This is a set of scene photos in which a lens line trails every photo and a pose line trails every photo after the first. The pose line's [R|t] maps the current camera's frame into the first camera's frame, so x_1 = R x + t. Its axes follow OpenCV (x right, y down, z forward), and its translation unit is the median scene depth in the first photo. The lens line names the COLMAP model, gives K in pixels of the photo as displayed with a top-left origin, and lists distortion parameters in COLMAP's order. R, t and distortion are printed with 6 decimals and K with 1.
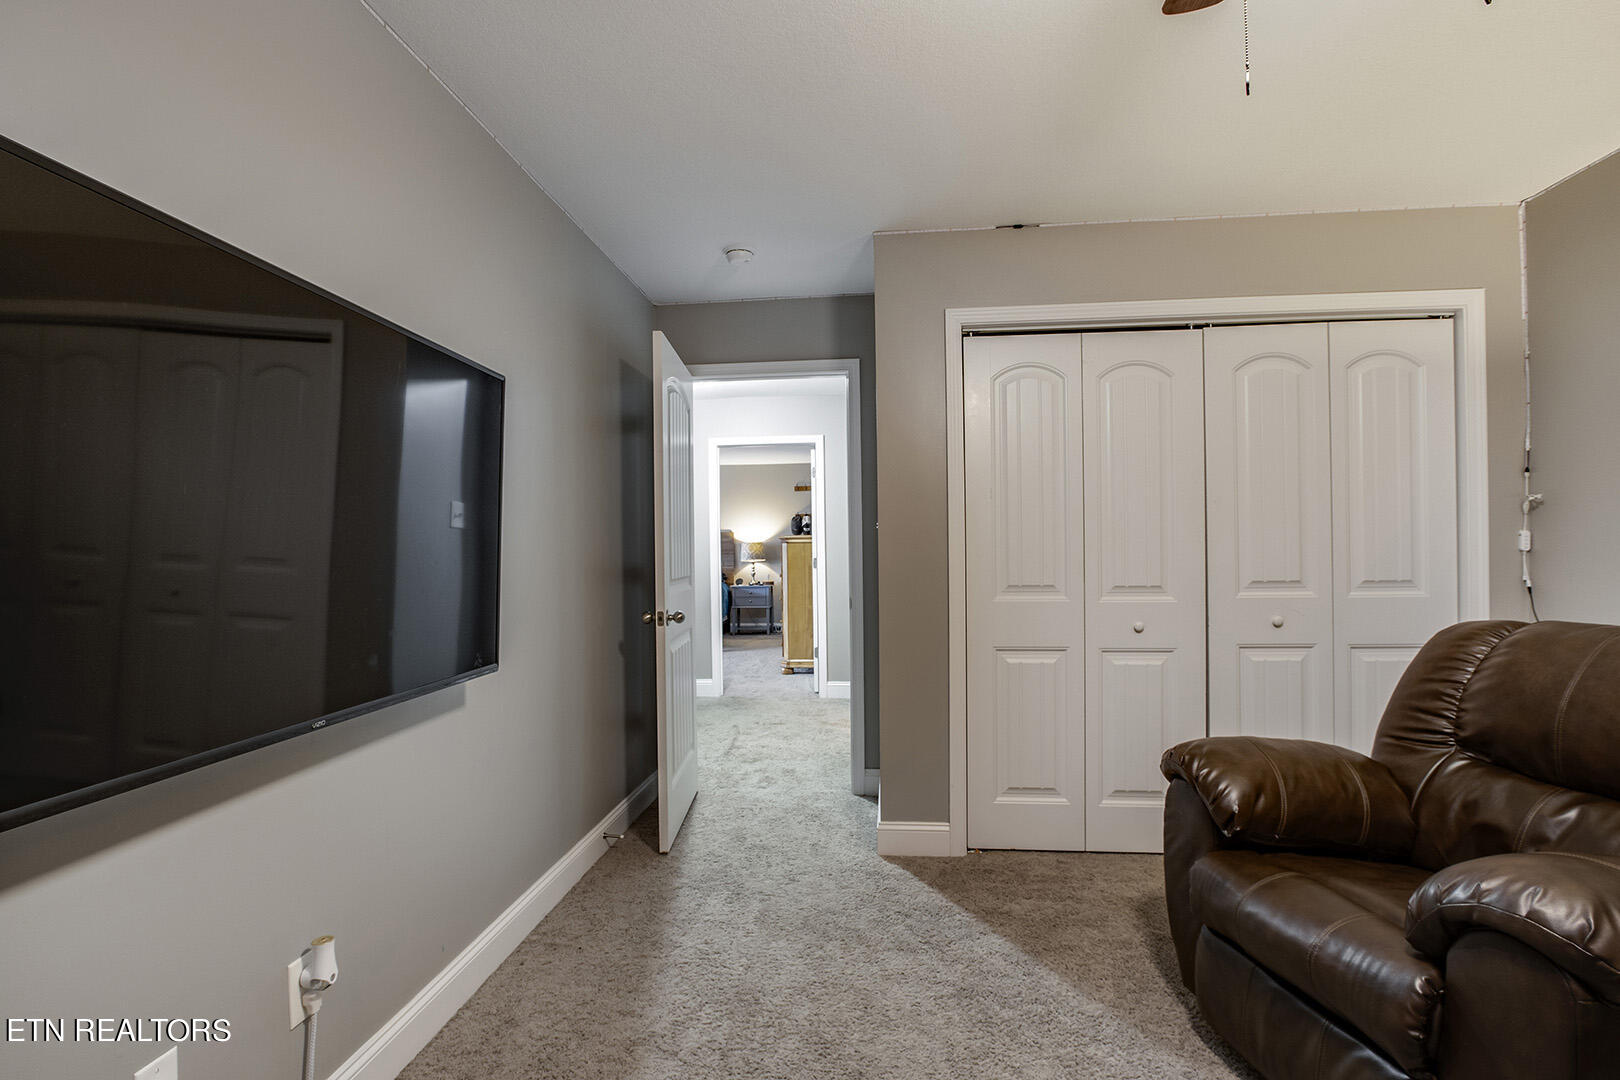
lens RADIAL K [[750.6, 0, 809.5], [0, 750.6, 550.4], [0, 0, 1]] dist [-0.023884, 0.001031]
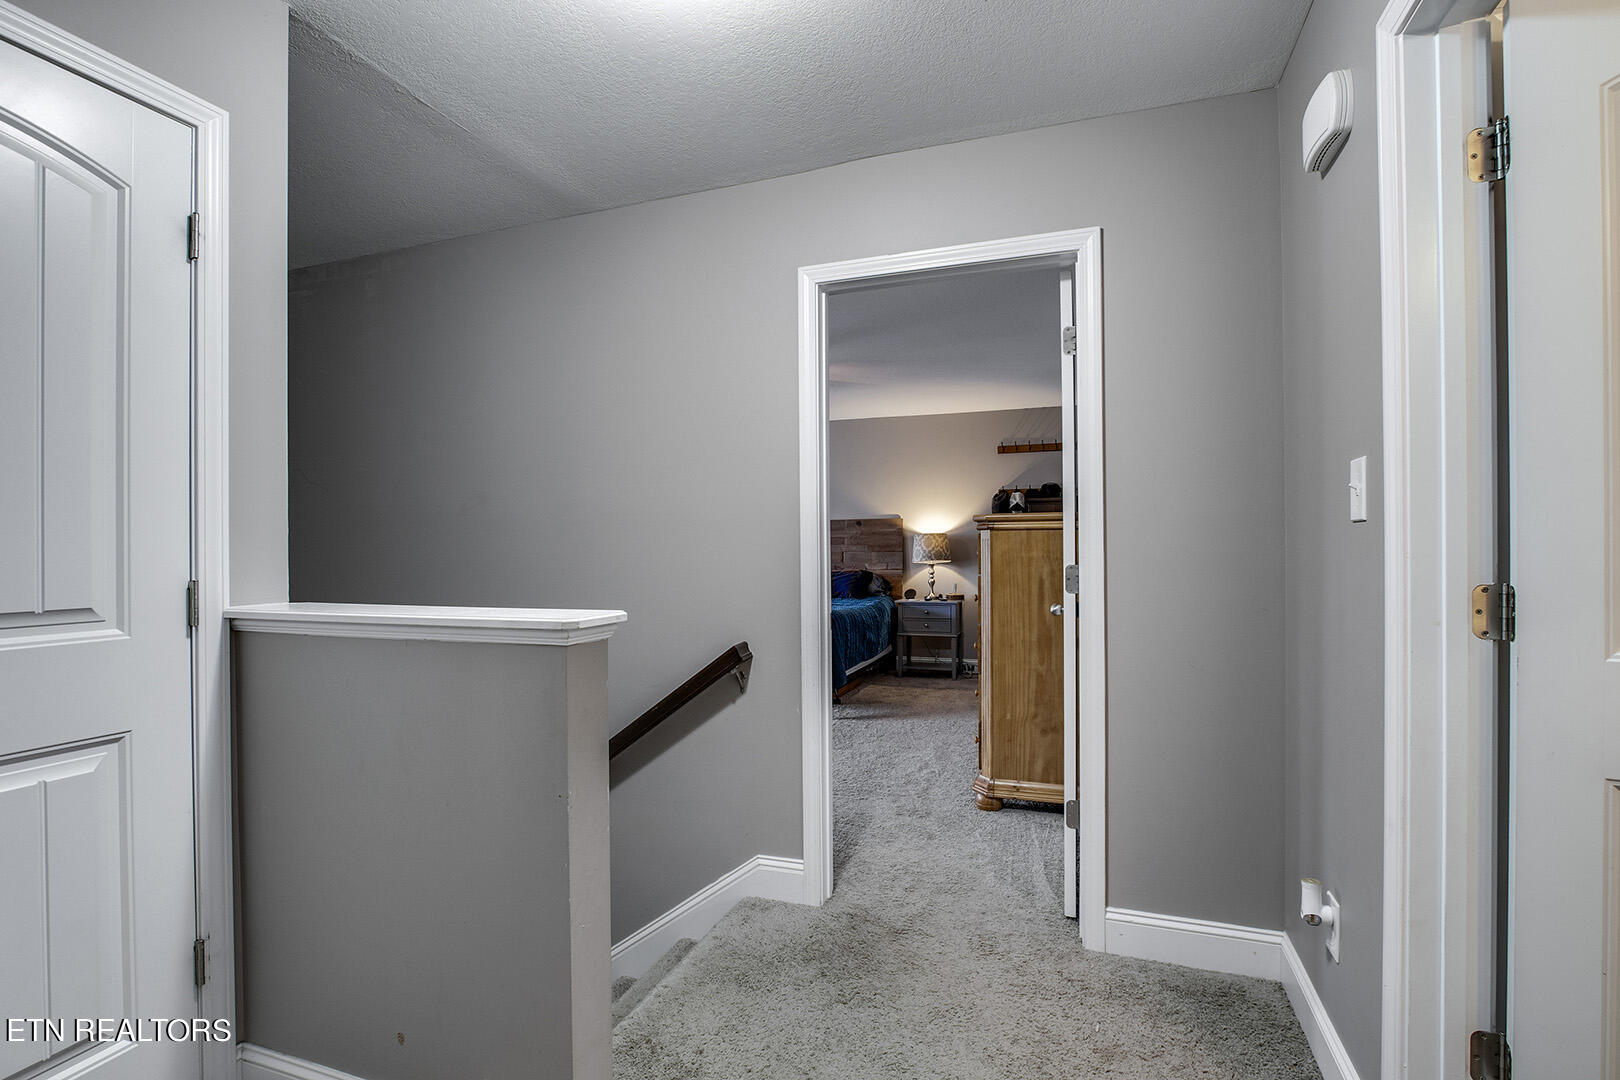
lens RADIAL K [[796.1, 0, 811.0], [0, 796.1, 546.2], [0, 0, 1]] dist [-0.001981, 0.000210]
pose [[0.971265, 0.007770, -0.237874, -0.013228], [-0.007930, 0.999969, 0.000285, 0.000709], [0.237869, 0.001609, 0.971296, 0.312031]]
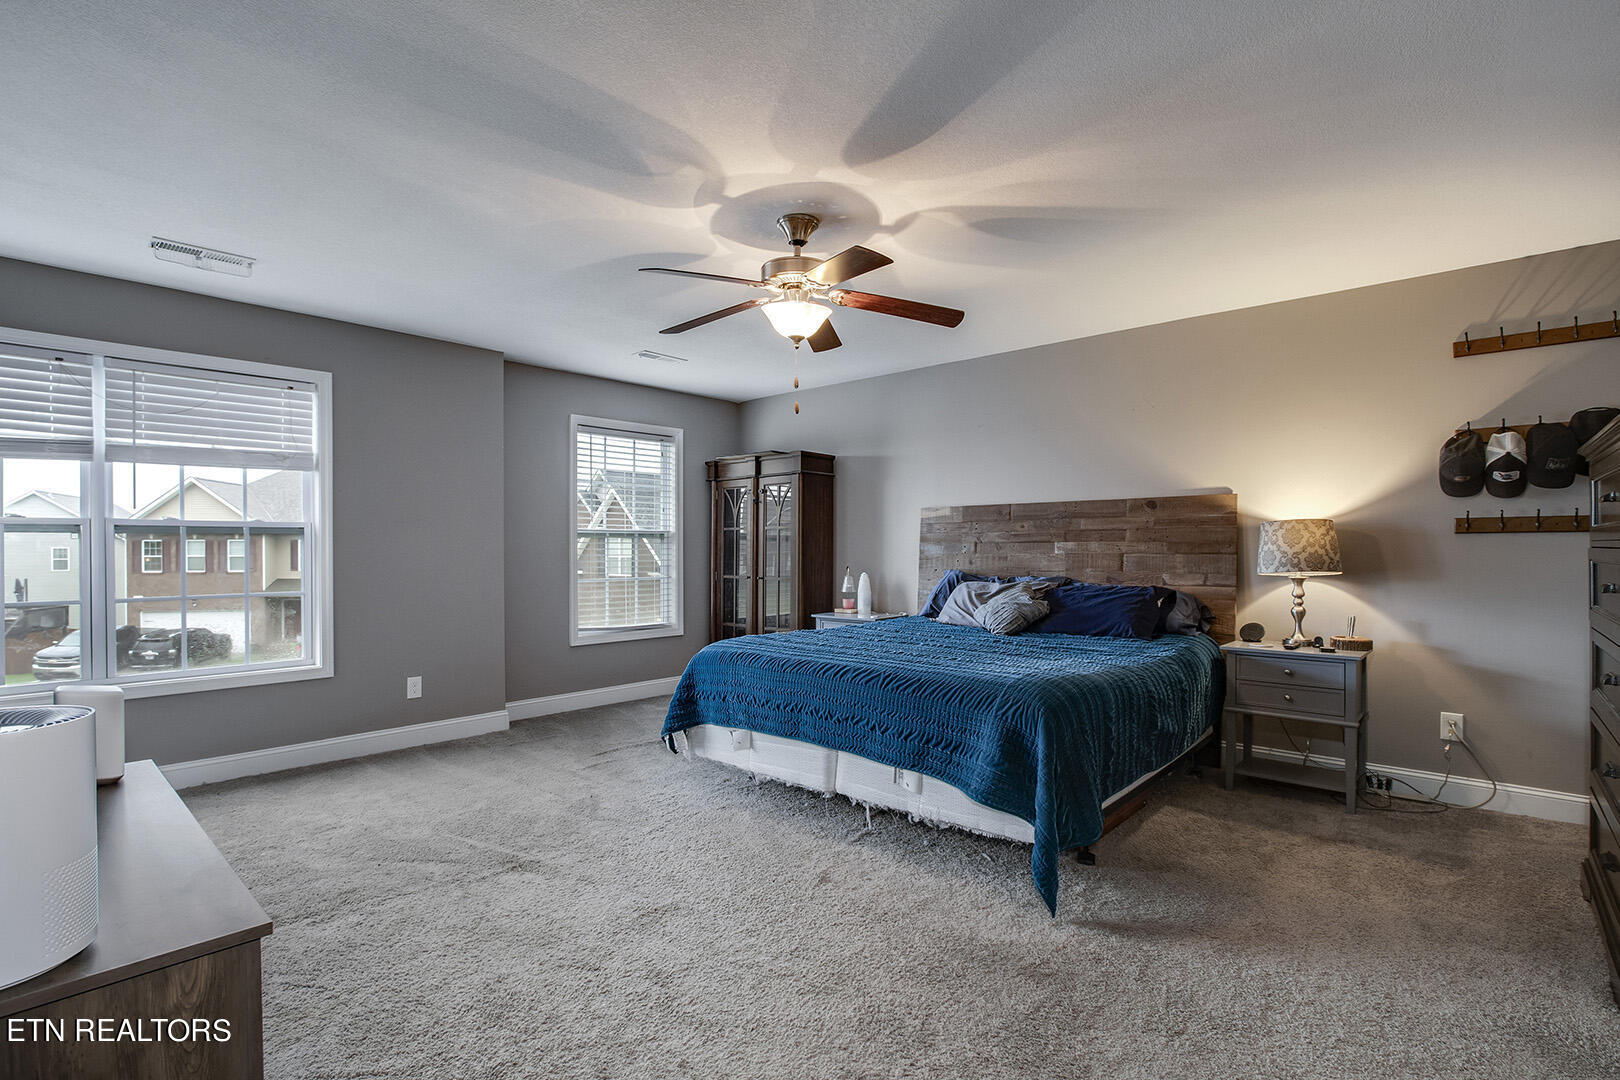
lens RADIAL K [[756.3, 0, 813.9], [0, 756.3, 551.2], [0, 0, 1]] dist [-0.023154, 0.000965]
pose [[0.808406, 0.015850, -0.588412, -0.054099], [-0.009641, 0.999860, 0.013688, 0.000676], [0.588546, -0.005393, 0.808445, 0.604457]]
